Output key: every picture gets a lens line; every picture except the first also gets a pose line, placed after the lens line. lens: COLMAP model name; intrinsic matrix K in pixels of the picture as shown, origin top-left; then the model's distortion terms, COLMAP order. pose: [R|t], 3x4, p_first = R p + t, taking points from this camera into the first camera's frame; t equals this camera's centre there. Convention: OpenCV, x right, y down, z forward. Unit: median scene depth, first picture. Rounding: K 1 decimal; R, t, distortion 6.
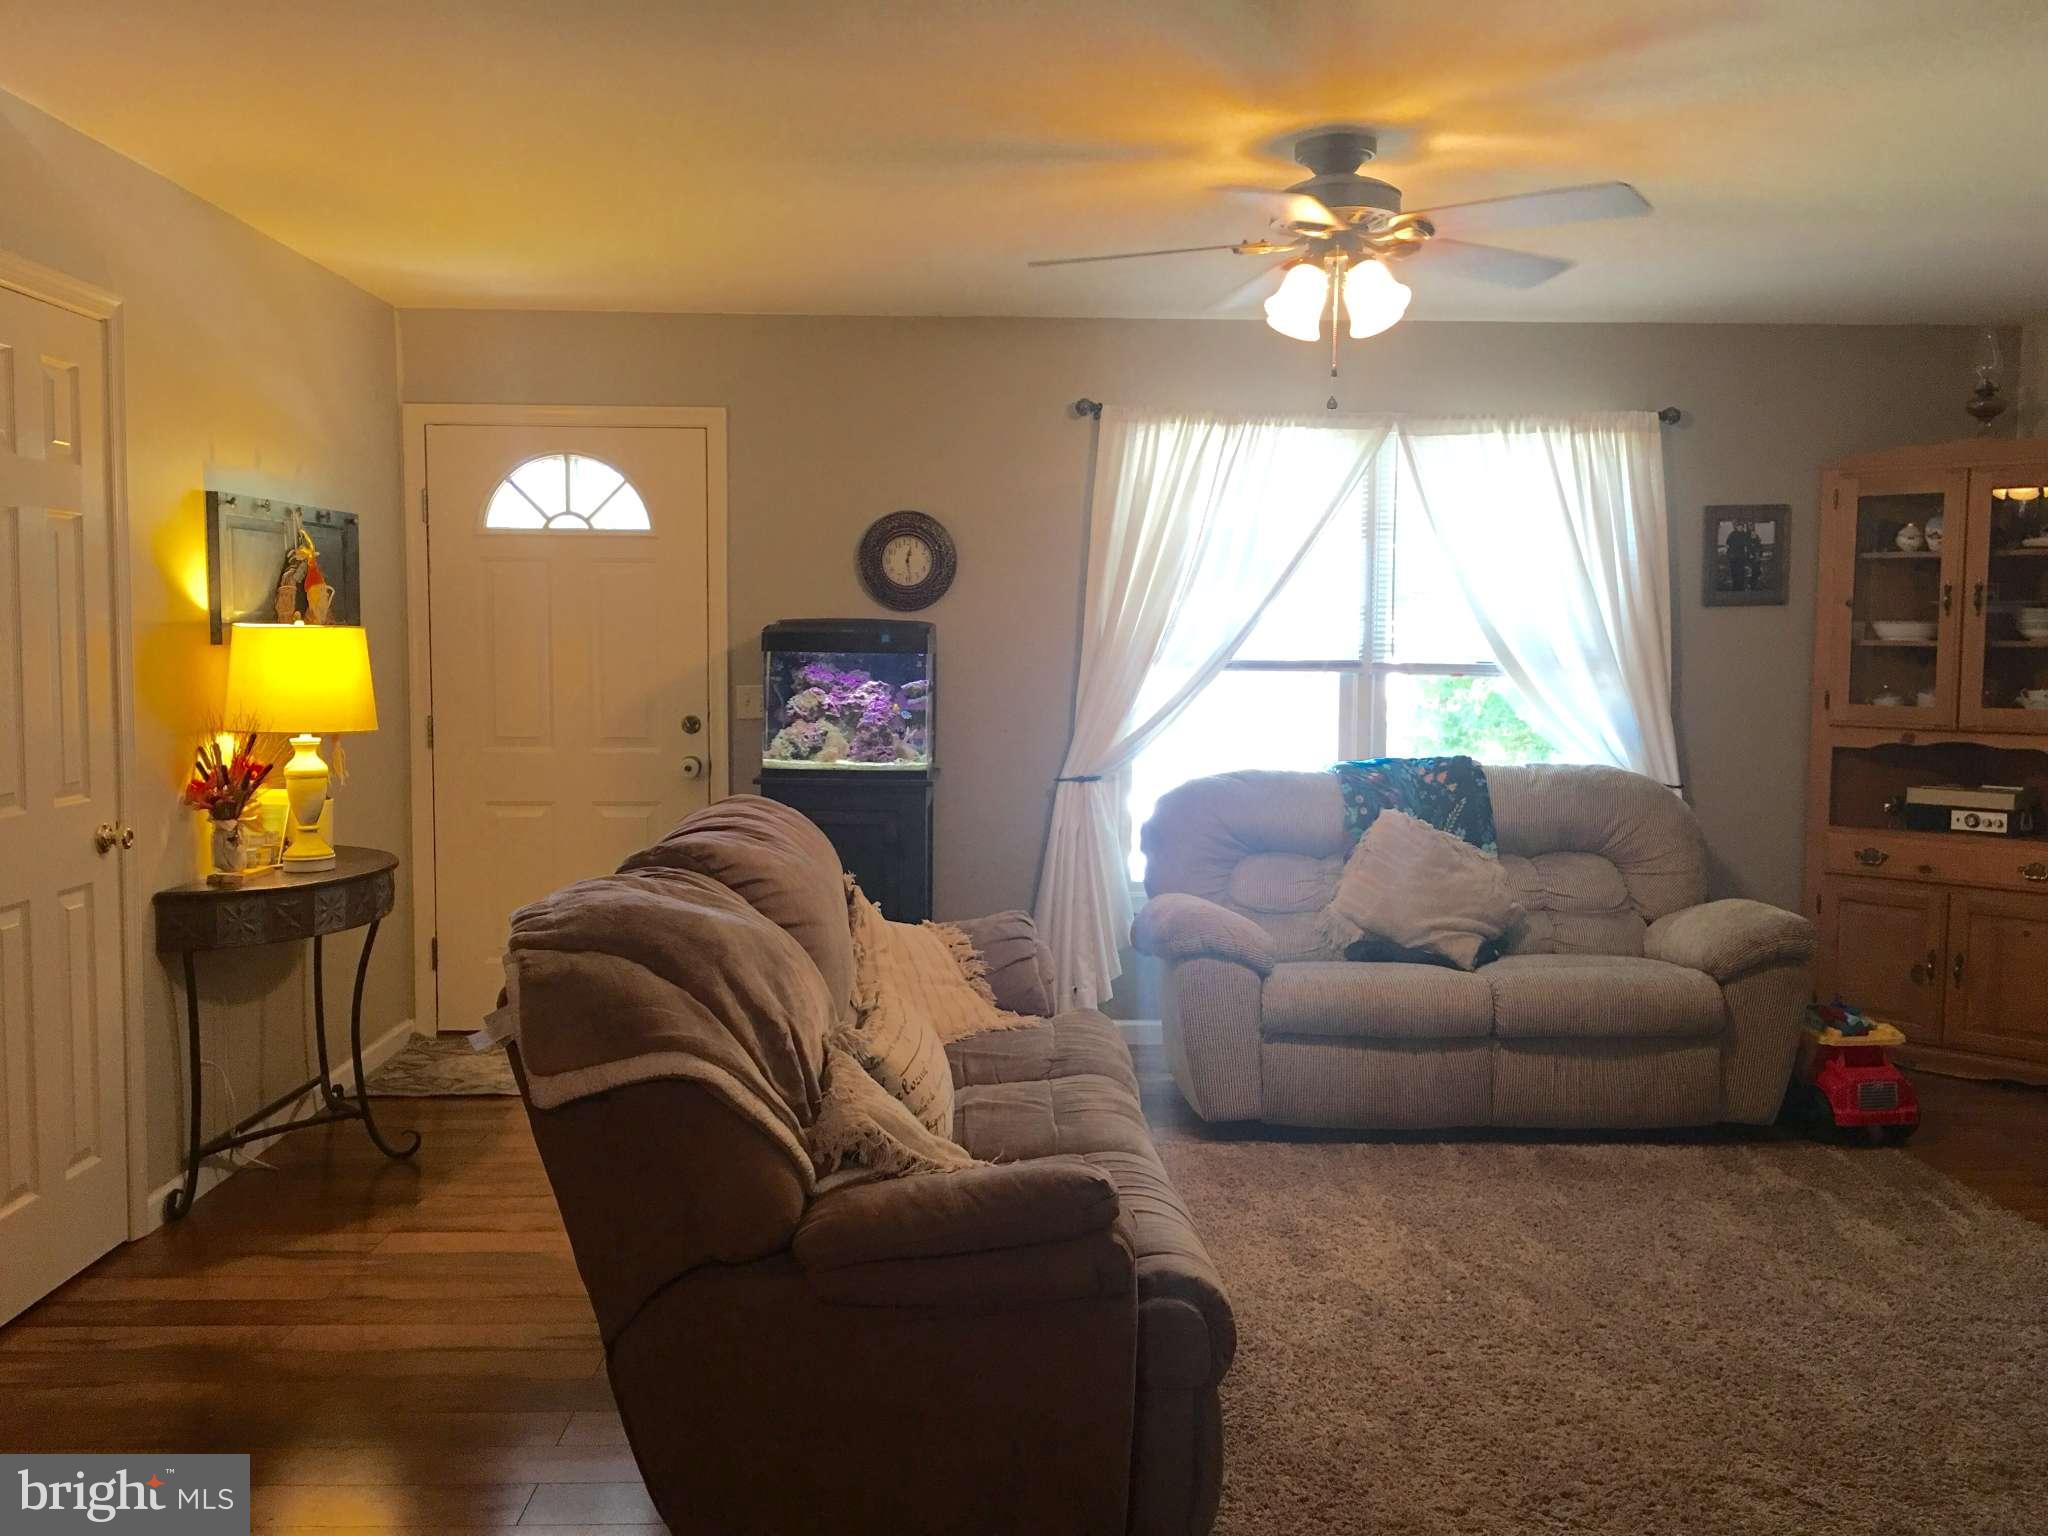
lens RADIAL K [[1745.2, 0, 1024.7], [0, 1745.2, 767.9], [0, 0, 1]] dist [0.075664, -0.073418]
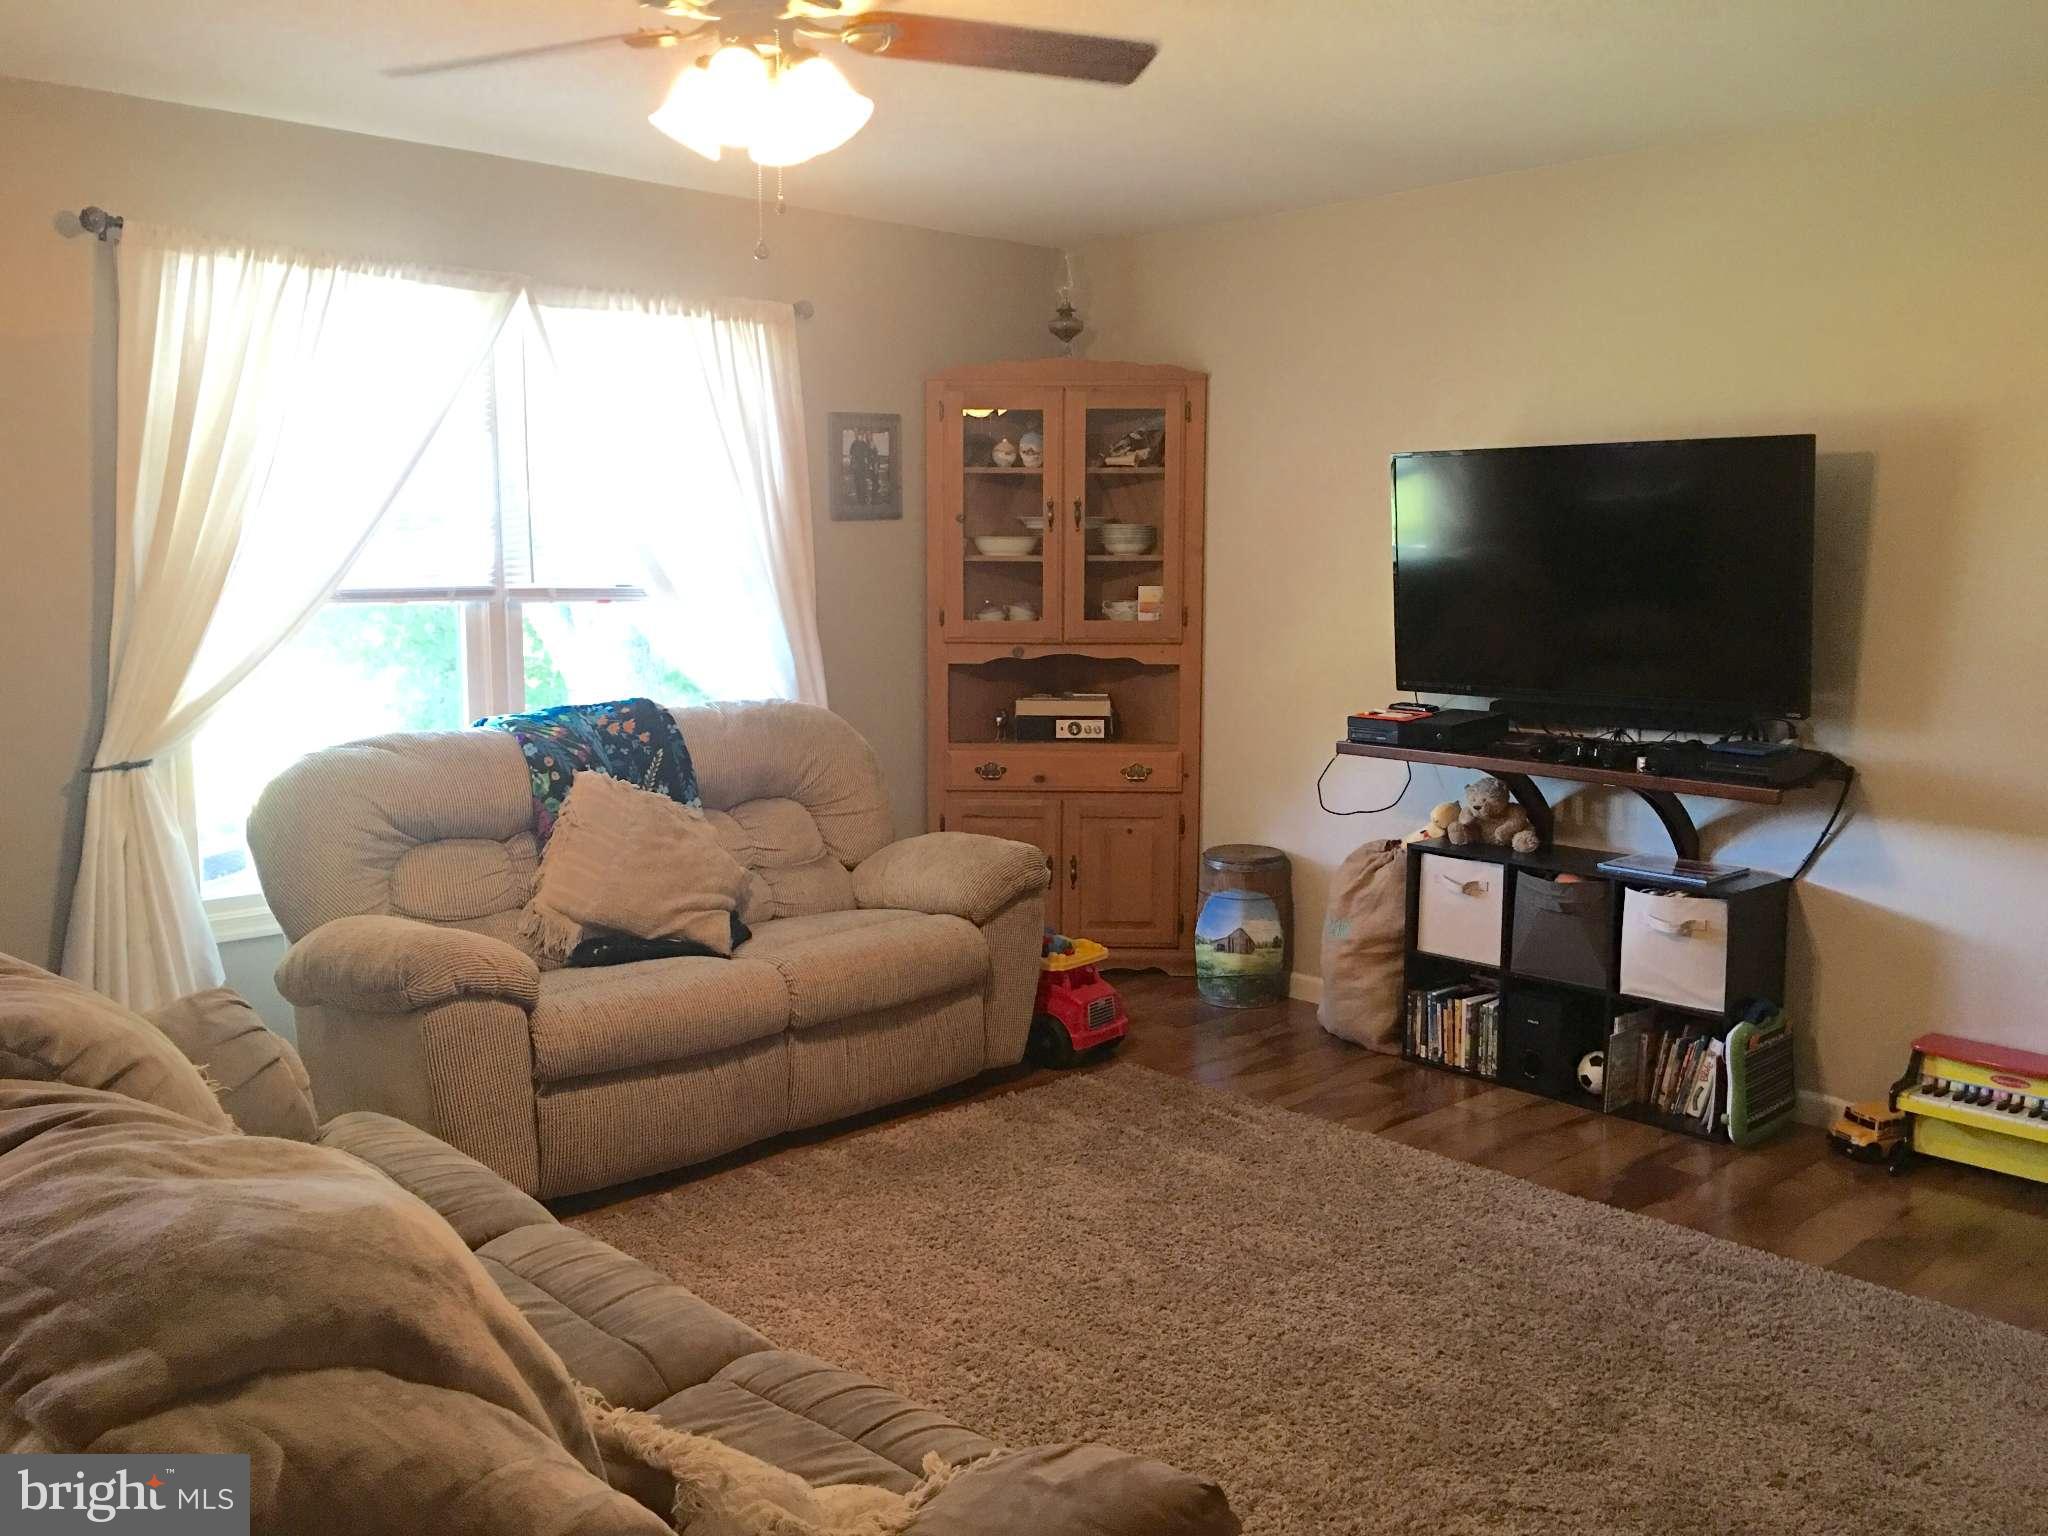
lens RADIAL K [[1745.2, 0, 1021.2], [0, 1745.2, 759.4], [0, 0, 1]] dist [0.075664, -0.073418]
pose [[0.754219, -0.088575, 0.650622, -0.161929], [0.055774, 0.995921, 0.070929, -0.027186], [-0.654250, -0.017209, 0.756082, 0.244648]]
